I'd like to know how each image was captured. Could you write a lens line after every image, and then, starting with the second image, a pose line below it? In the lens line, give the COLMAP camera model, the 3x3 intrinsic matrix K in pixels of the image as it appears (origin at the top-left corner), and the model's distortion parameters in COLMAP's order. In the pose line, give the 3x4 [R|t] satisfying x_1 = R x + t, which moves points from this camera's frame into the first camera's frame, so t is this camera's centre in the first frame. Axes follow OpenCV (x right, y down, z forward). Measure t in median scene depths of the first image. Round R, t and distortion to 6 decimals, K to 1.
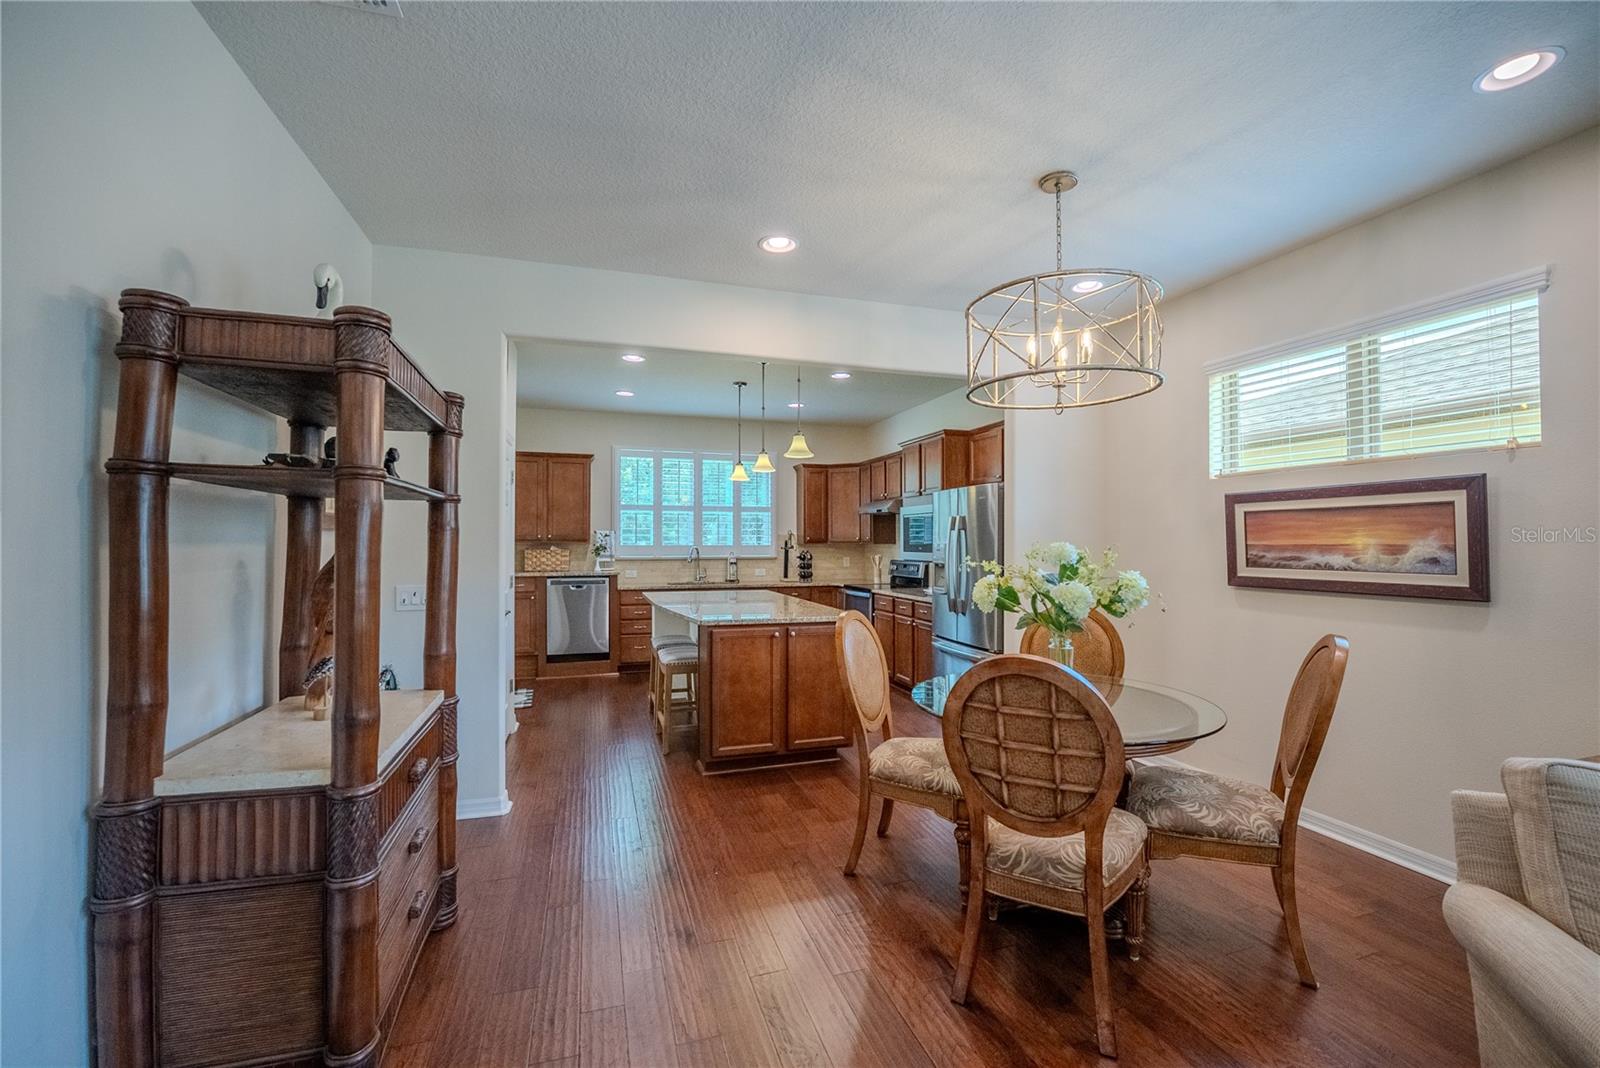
lens RADIAL K [[656.0, 0, 800.4], [0, 656.0, 536.5], [0, 0, 1]] dist [-0.023413, -0.000076]
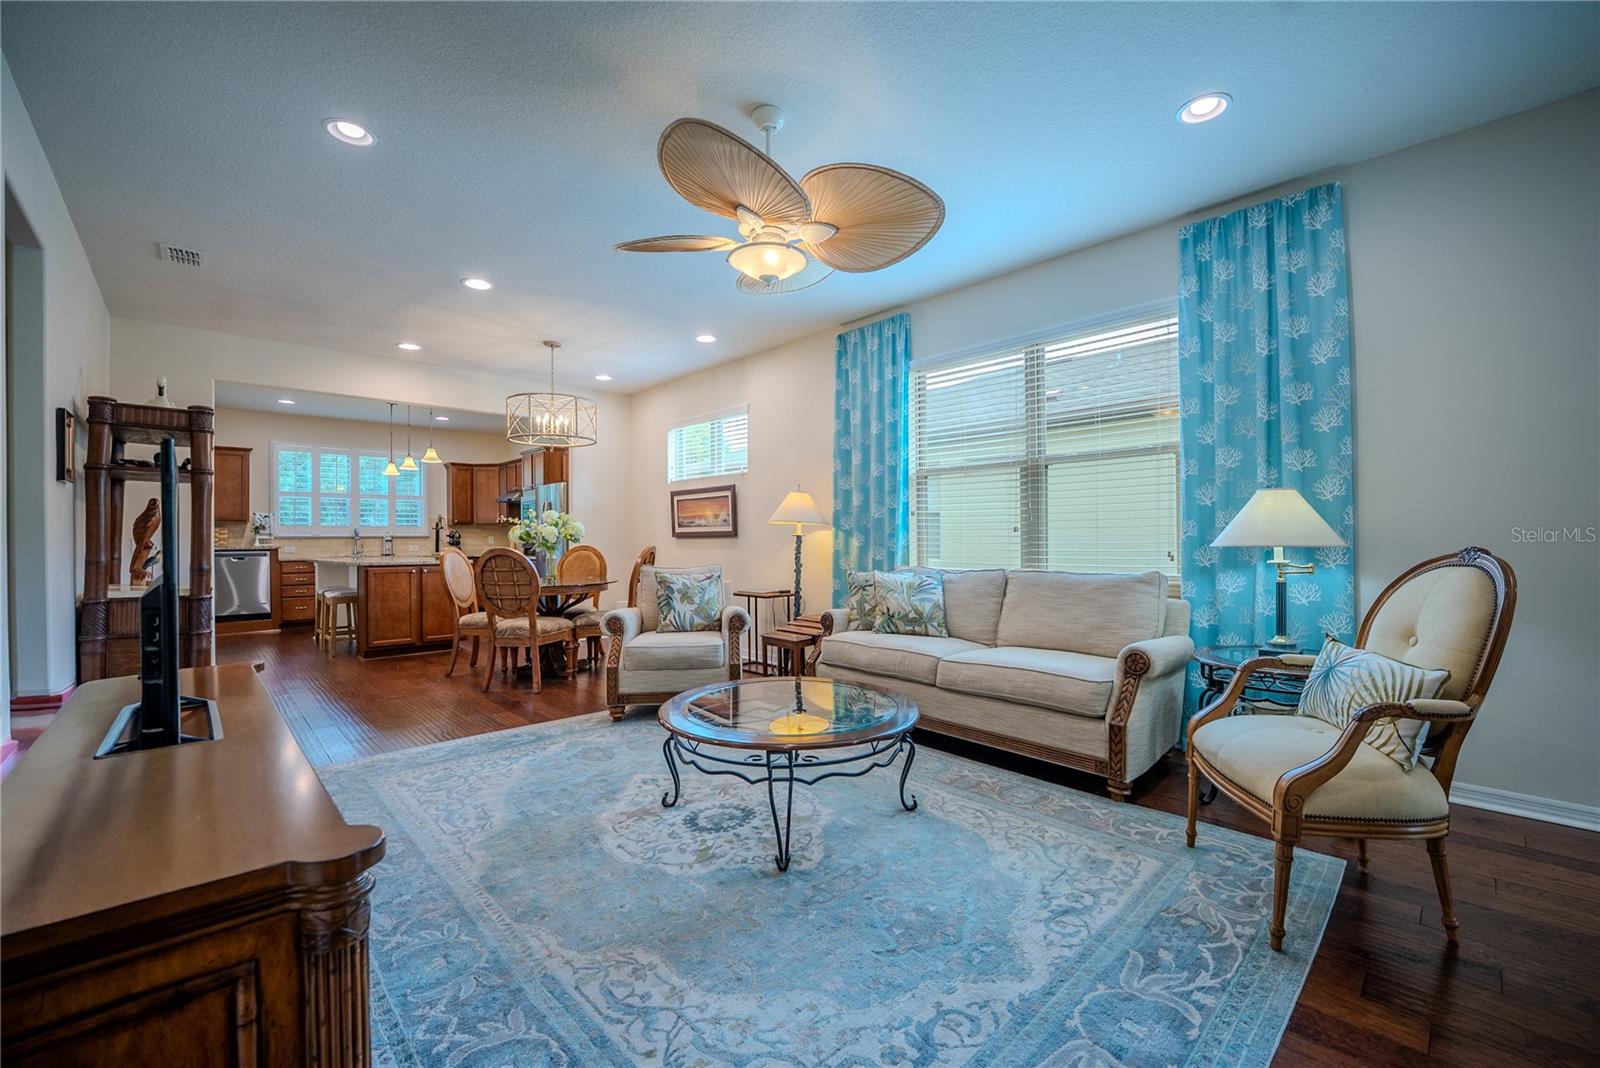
lens RADIAL K [[656.0, 0, 800.4], [0, 656.0, 536.5], [0, 0, 1]] dist [-0.023413, -0.000076]
pose [[0.900596, -0.005870, 0.434617, 0.090980], [0.003778, 0.999977, 0.005677, 0.040709], [-0.434640, -0.003471, 0.900597, -0.626717]]
